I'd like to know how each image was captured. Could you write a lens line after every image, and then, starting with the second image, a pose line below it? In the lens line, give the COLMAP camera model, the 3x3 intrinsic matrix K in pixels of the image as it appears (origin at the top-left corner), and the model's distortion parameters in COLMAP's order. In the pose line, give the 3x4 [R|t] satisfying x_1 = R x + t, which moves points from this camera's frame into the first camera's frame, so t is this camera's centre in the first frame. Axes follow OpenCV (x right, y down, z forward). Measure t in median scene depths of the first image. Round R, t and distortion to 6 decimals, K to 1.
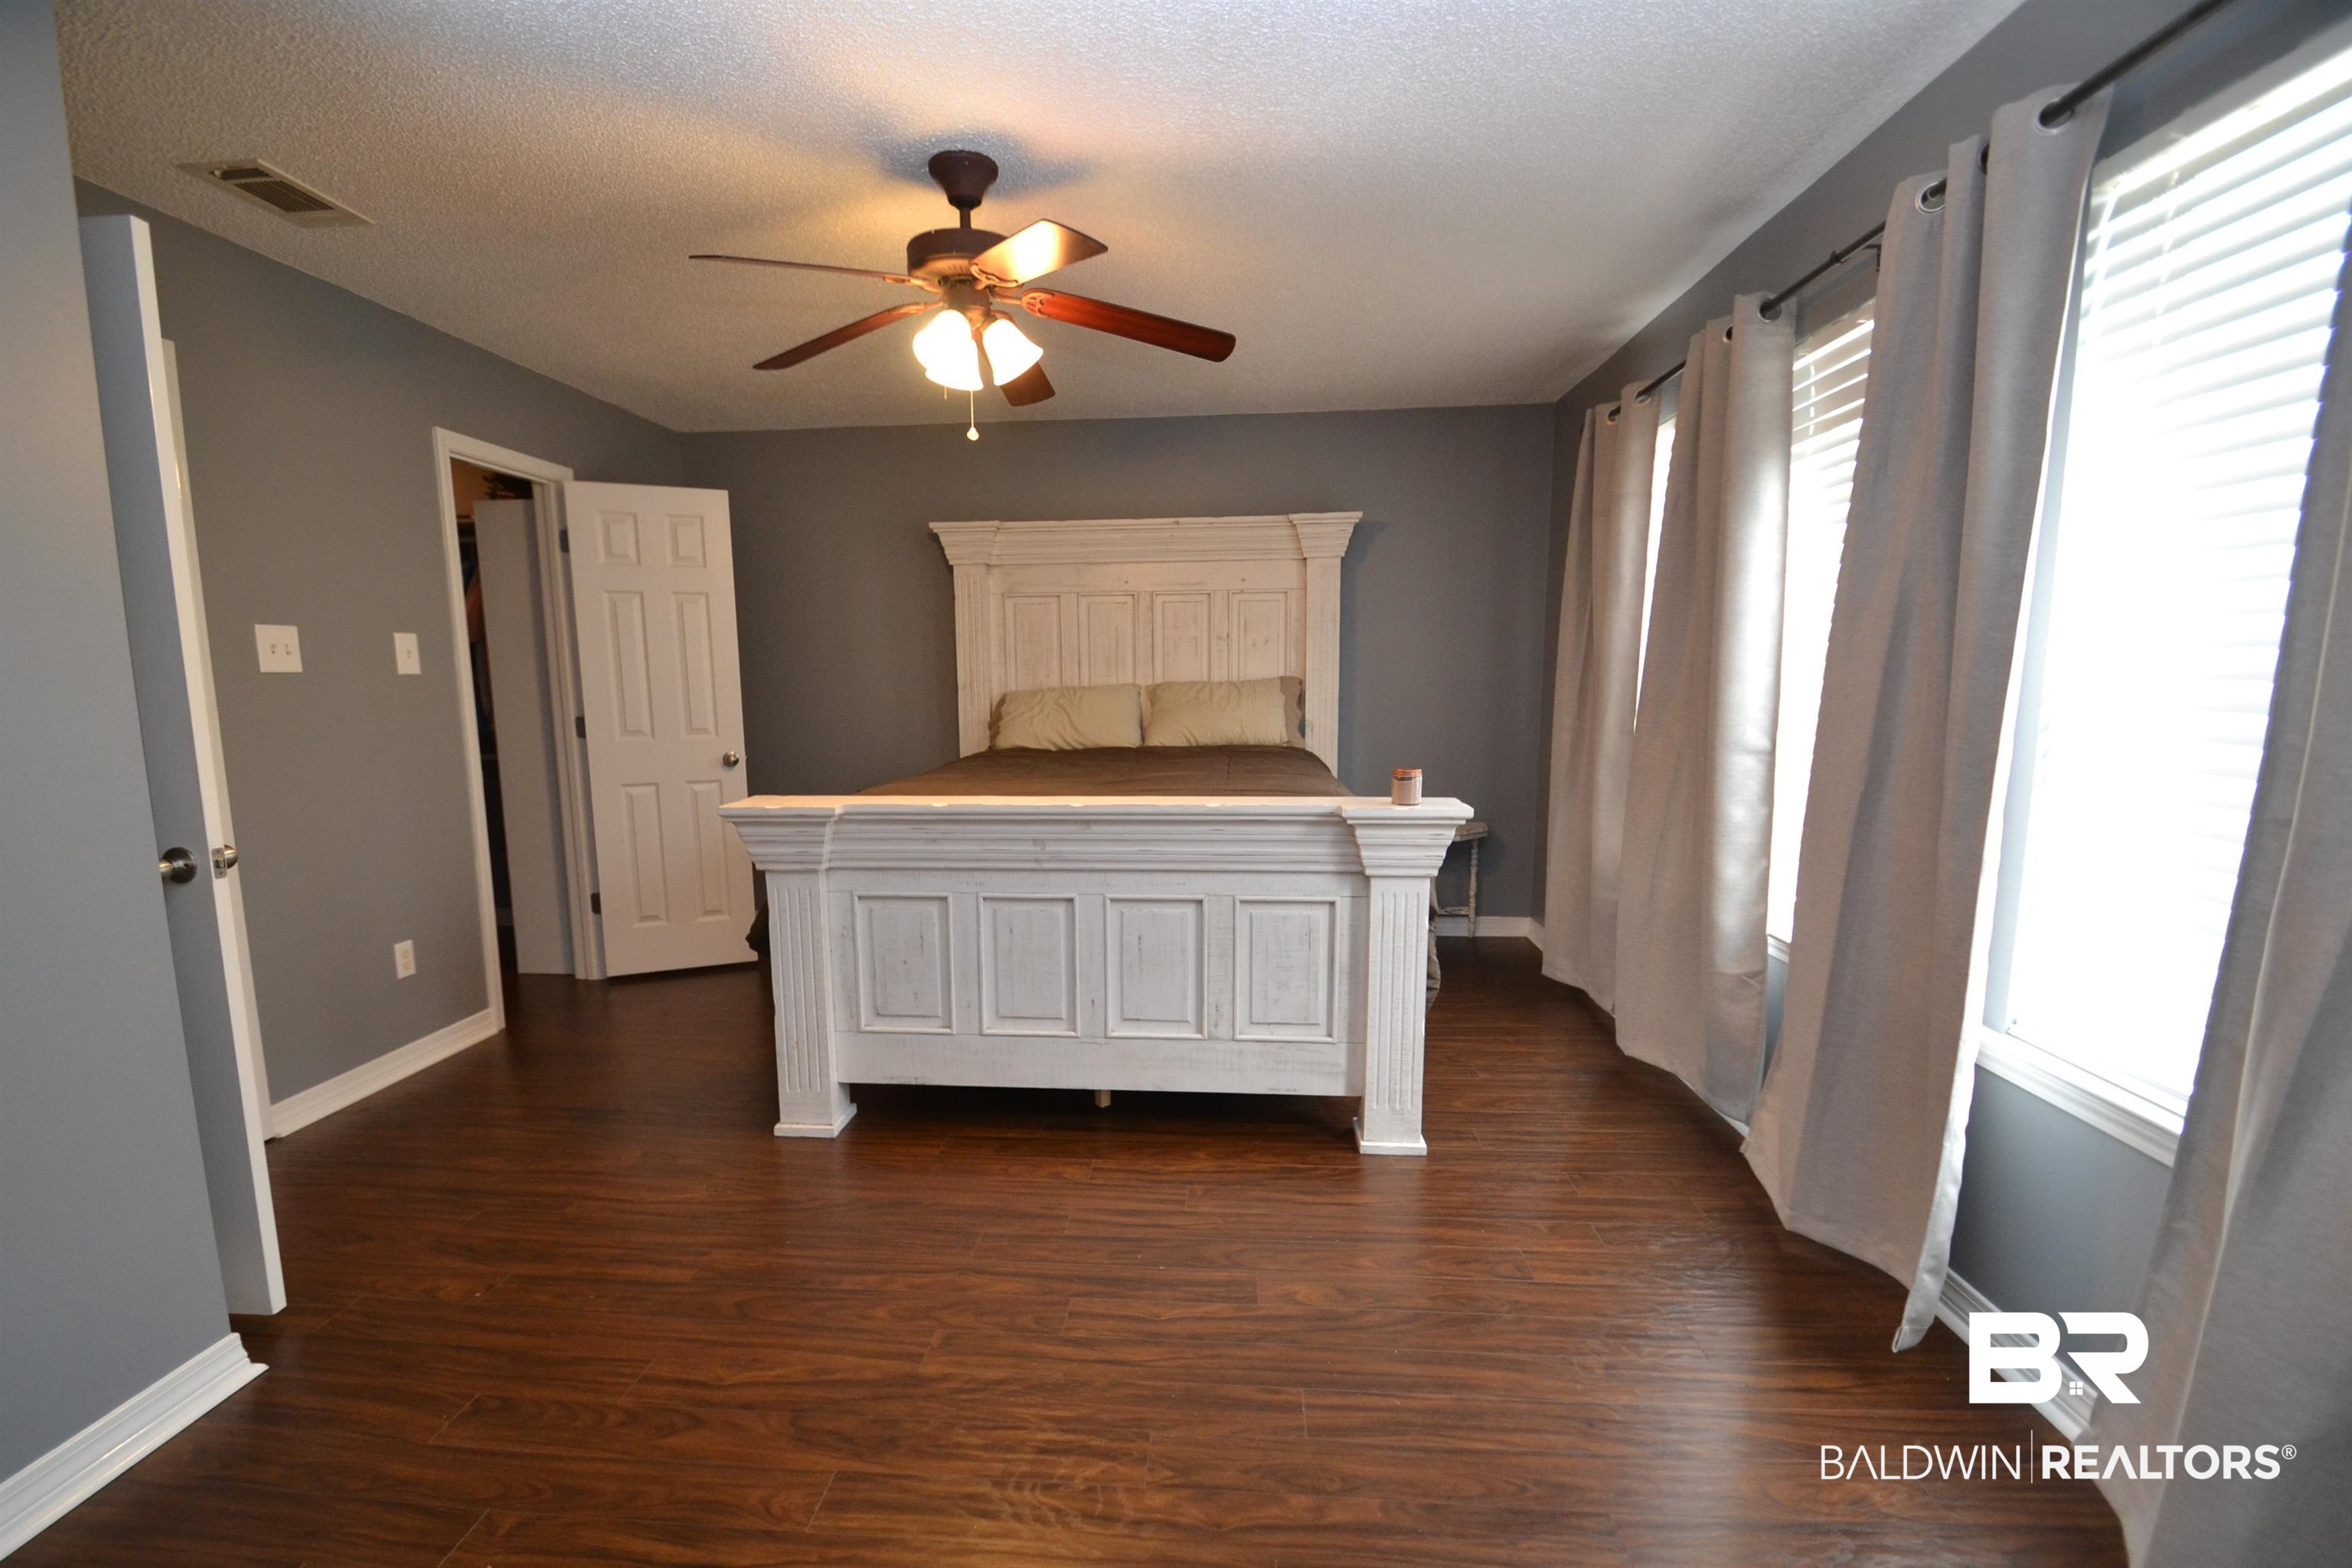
lens RADIAL K [[1056.7, 0, 1145.7], [0, 1056.7, 826.0], [0, 0, 1]] dist [-0.000370, -0.001177]
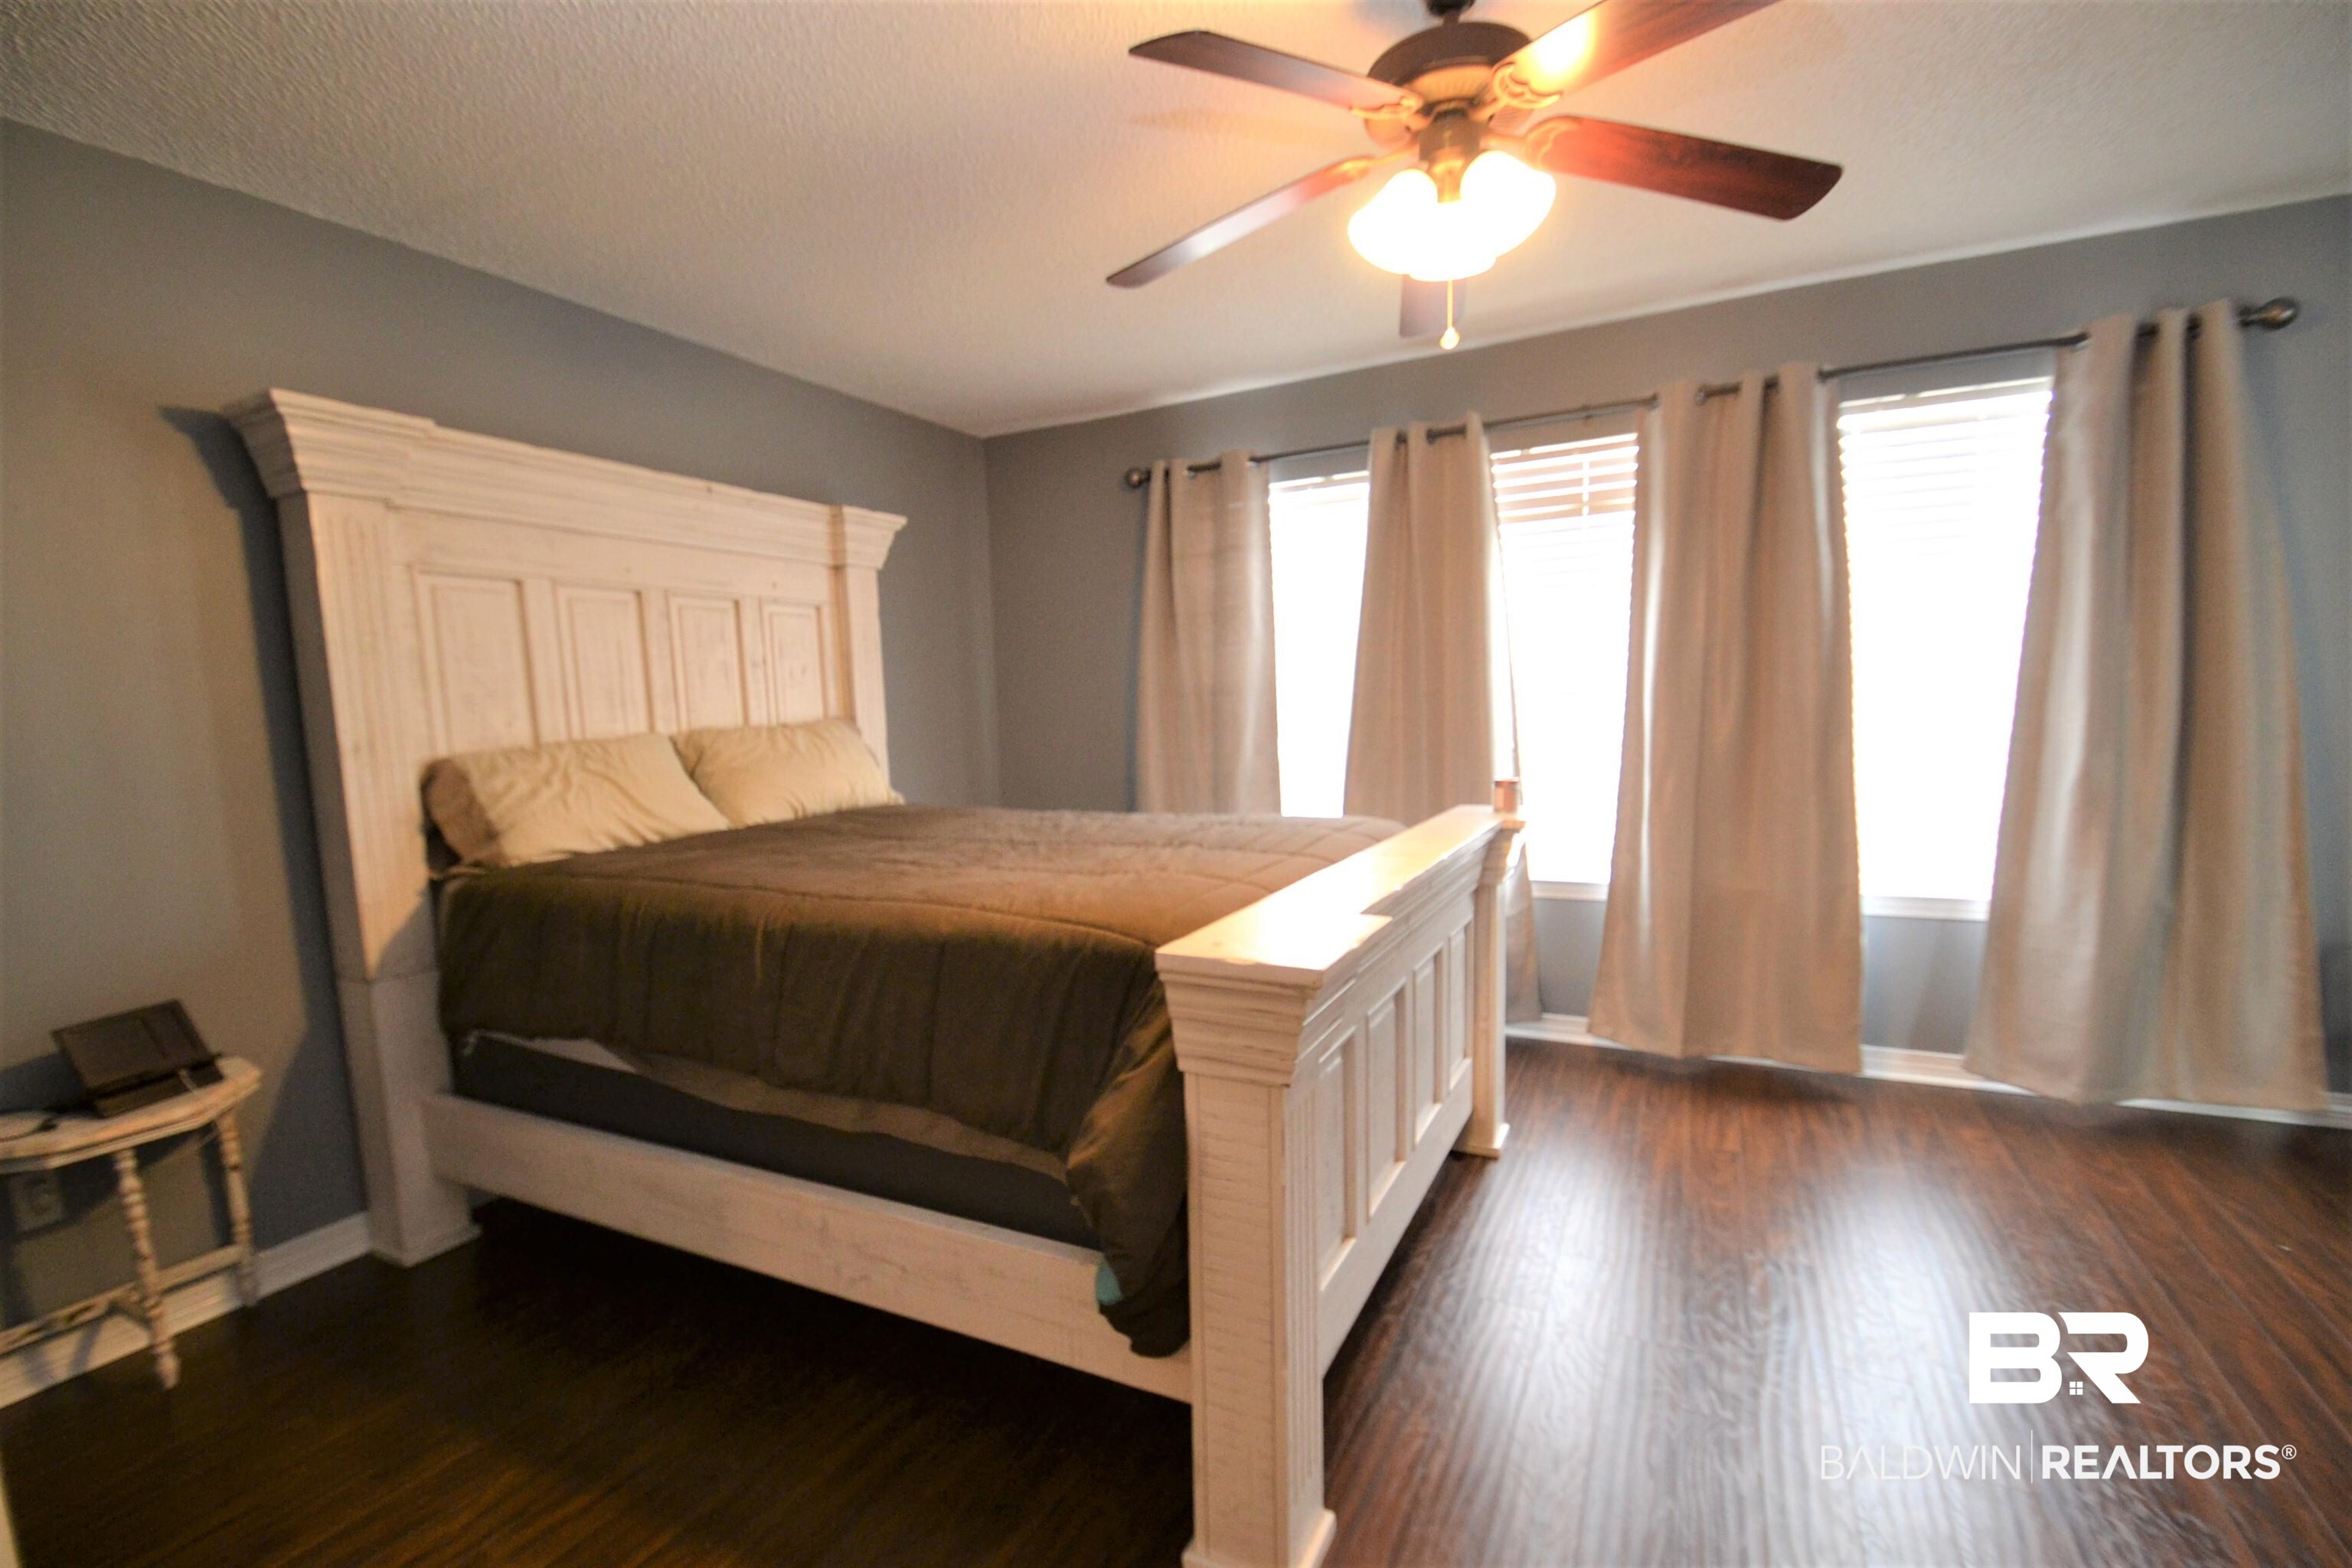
lens RADIAL K [[1056.7, 0, 1145.7], [0, 1056.7, 826.0], [0, 0, 1]] dist [-0.000370, -0.001177]
pose [[0.382985, -0.107351, 0.917495, -0.501446], [0.160234, 0.985888, 0.048468, -0.067027], [-0.909751, 0.128452, 0.394782, 0.519684]]
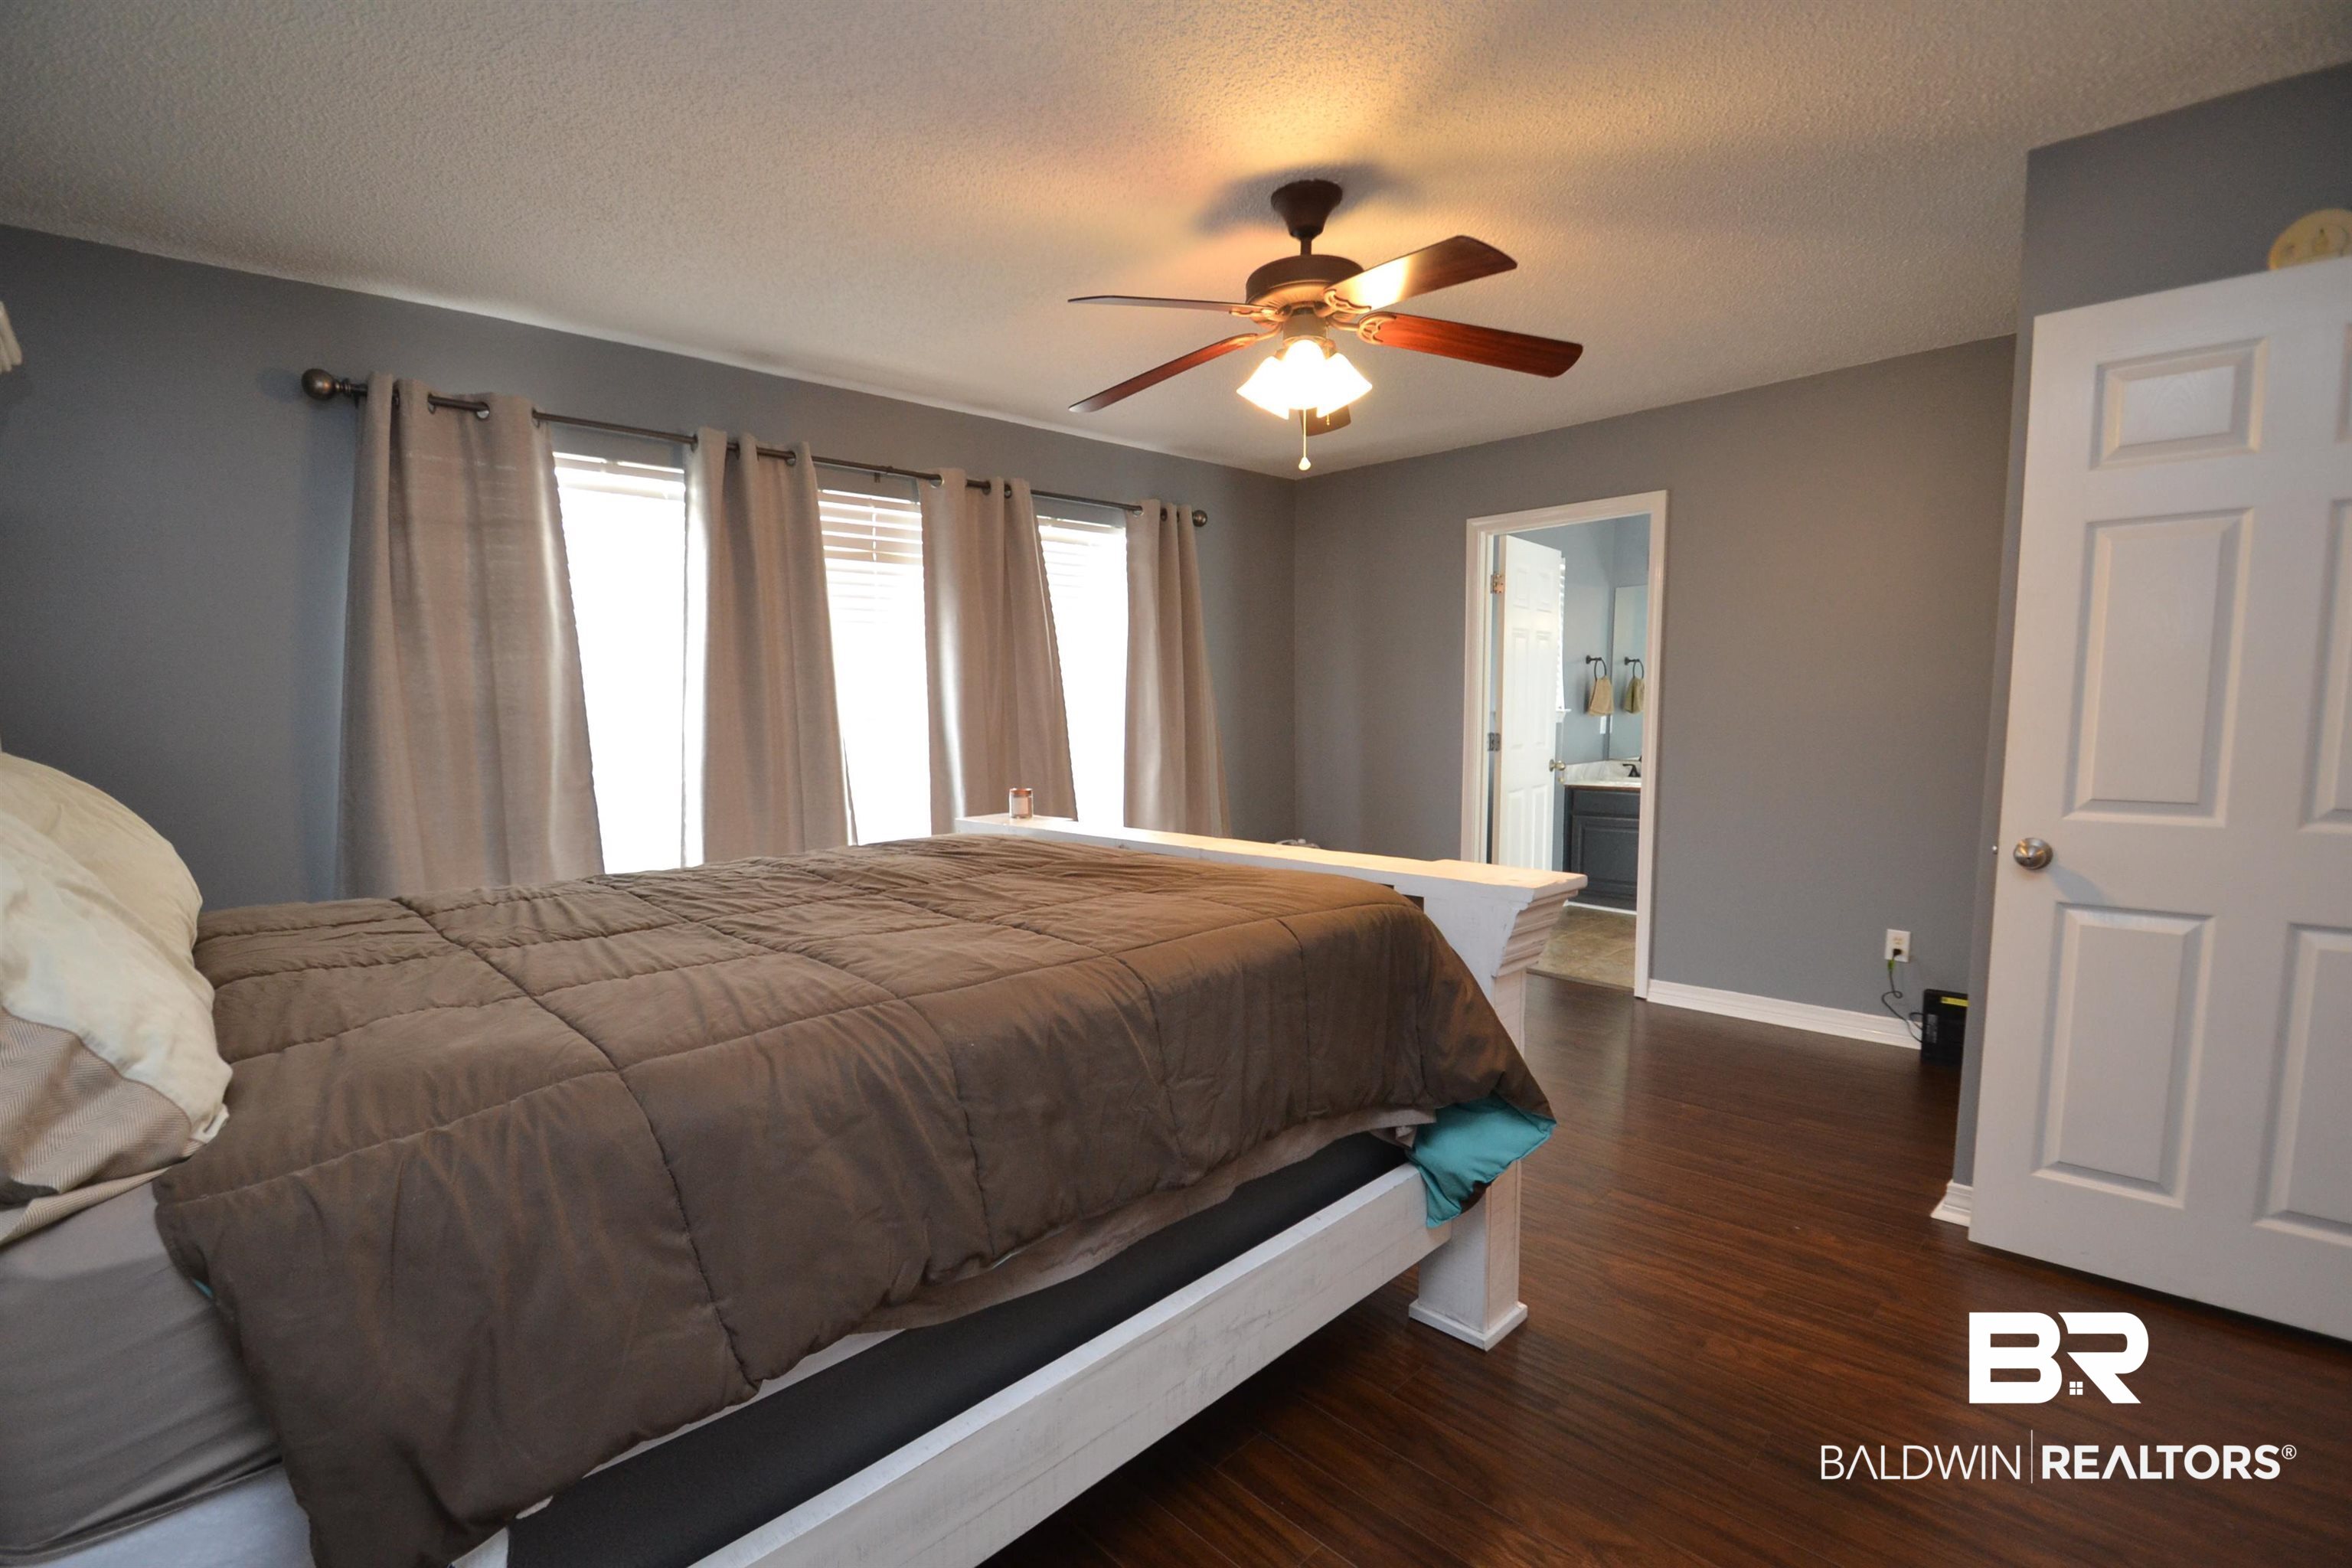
lens RADIAL K [[1056.7, 0, 1145.7], [0, 1056.7, 826.0], [0, 0, 1]] dist [-0.000370, -0.001177]
pose [[-0.749393, -0.054740, 0.659858, -0.395168], [0.118322, 0.969464, 0.214801, -0.151424], [-0.651467, 0.239046, -0.720033, 1.036543]]
